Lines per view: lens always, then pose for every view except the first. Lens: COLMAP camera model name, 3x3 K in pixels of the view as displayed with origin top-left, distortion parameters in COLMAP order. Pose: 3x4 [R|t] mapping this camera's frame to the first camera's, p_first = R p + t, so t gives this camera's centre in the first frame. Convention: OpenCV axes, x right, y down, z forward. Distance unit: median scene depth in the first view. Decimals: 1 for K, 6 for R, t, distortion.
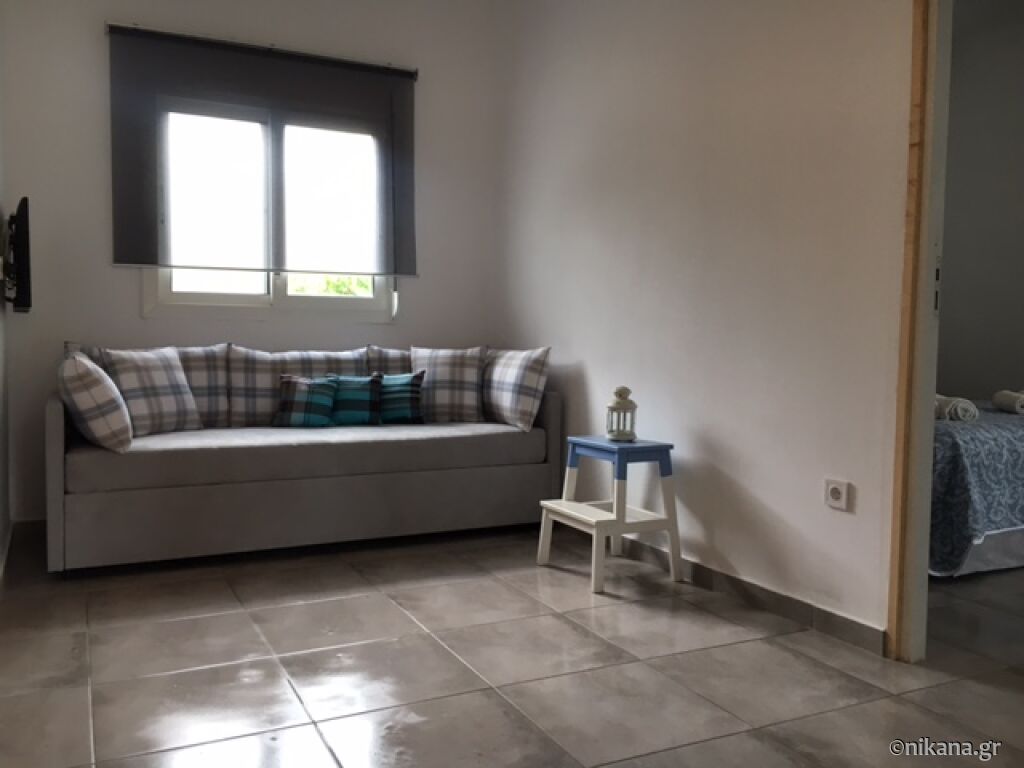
lens RADIAL K [[867.5, 0, 512.0], [0, 867.5, 384.0], [0, 0, 1]] dist [0.072481, -0.093243]
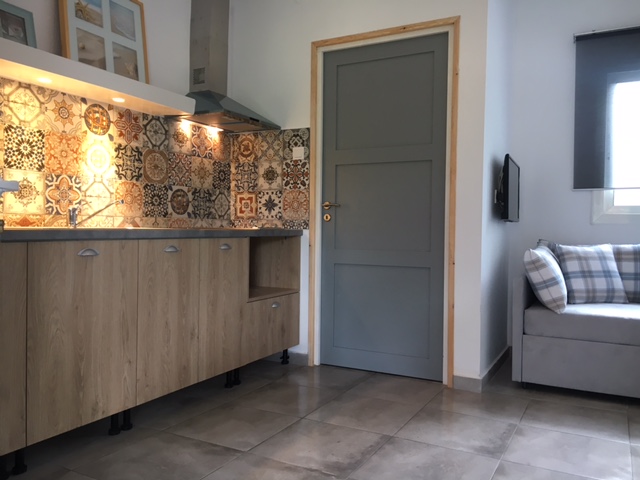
lens RADIAL K [[542.2, 0, 320.0], [0, 542.2, 240.0], [0, 0, 1]] dist [0.072481, -0.093243]
pose [[0.581595, 0.012574, -0.813382, 0.069029], [-0.051330, 0.998455, -0.021268, -0.005313], [0.811858, 0.054120, 0.581342, 0.085438]]
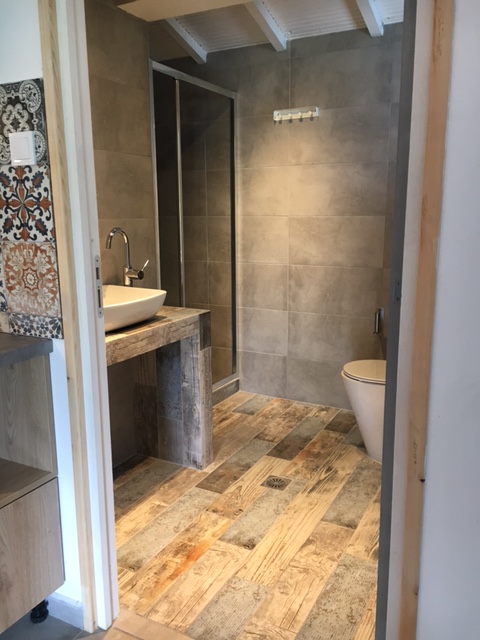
lens RADIAL K [[542.2, 0, 240.0], [0, 542.2, 320.0], [0, 0, 1]] dist [0.072481, -0.093243]
pose [[0.580140, 0.144565, -0.801585, -0.305570], [-0.033312, 0.987511, 0.153988, -0.116712], [0.813835, -0.062632, 0.577711, 0.476291]]
